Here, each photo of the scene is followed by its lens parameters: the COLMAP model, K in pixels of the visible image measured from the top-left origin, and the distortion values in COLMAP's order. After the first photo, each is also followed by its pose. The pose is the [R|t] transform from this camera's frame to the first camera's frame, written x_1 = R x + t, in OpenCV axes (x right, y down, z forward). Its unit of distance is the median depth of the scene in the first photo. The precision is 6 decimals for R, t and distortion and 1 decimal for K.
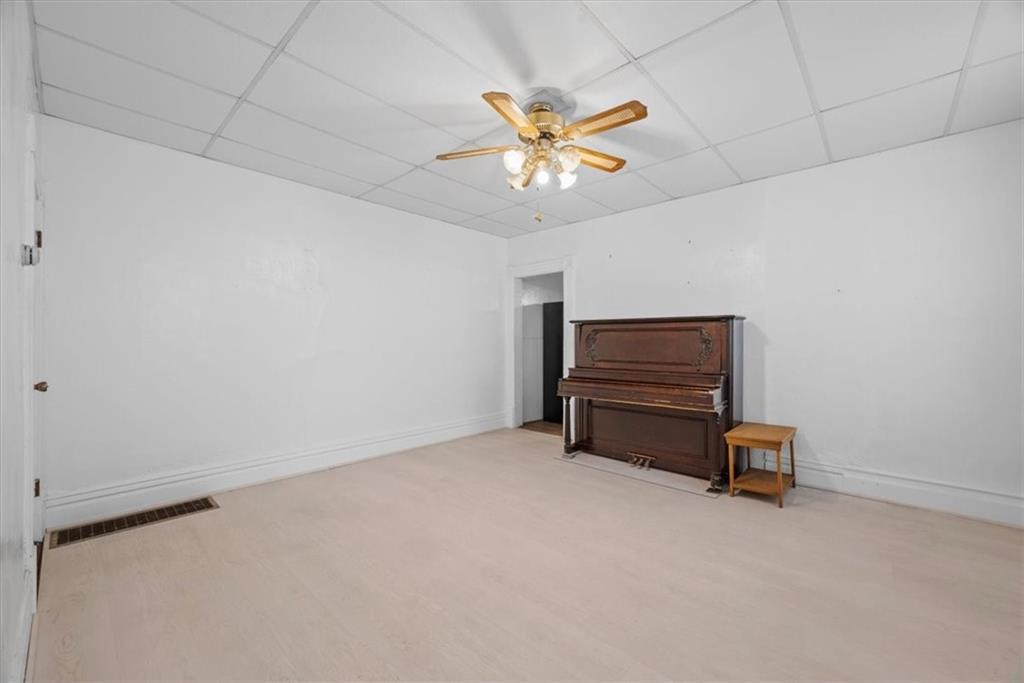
lens RADIAL K [[406.6, 0, 513.0], [0, 406.6, 339.5], [0, 0, 1]] dist [-0.002647, -0.000091]
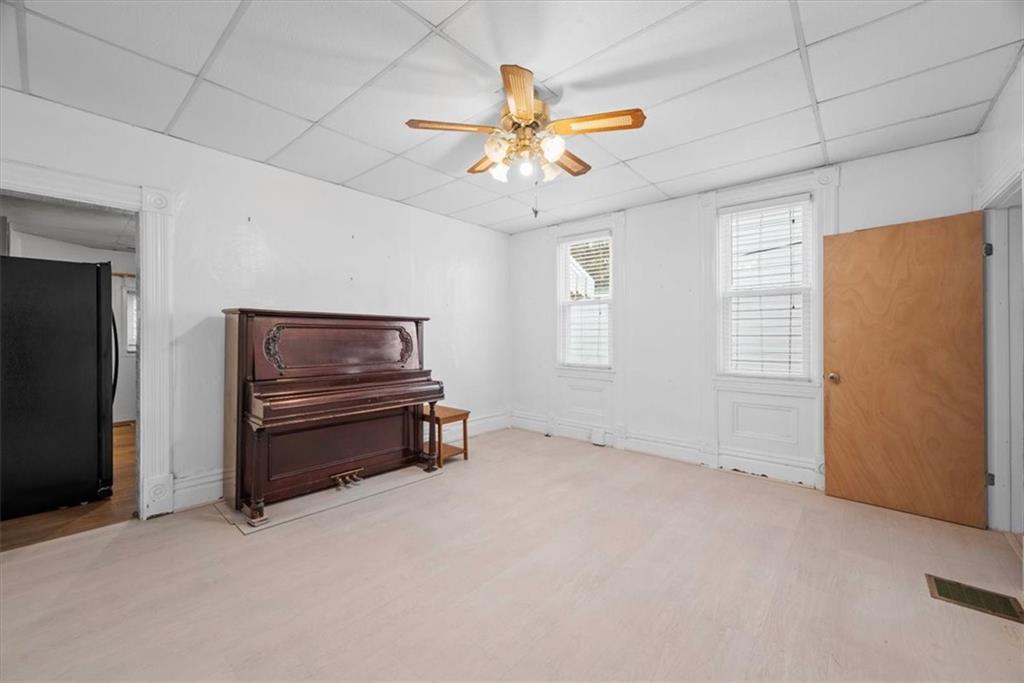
lens RADIAL K [[406.6, 0, 512.8], [0, 406.6, 339.2], [0, 0, 1]] dist [-0.002647, -0.000091]
pose [[-0.028774, -0.004536, 0.999576, -0.601949], [-0.004828, 0.999979, 0.004399, -0.003905], [-0.999574, -0.004699, -0.028795, 0.725440]]
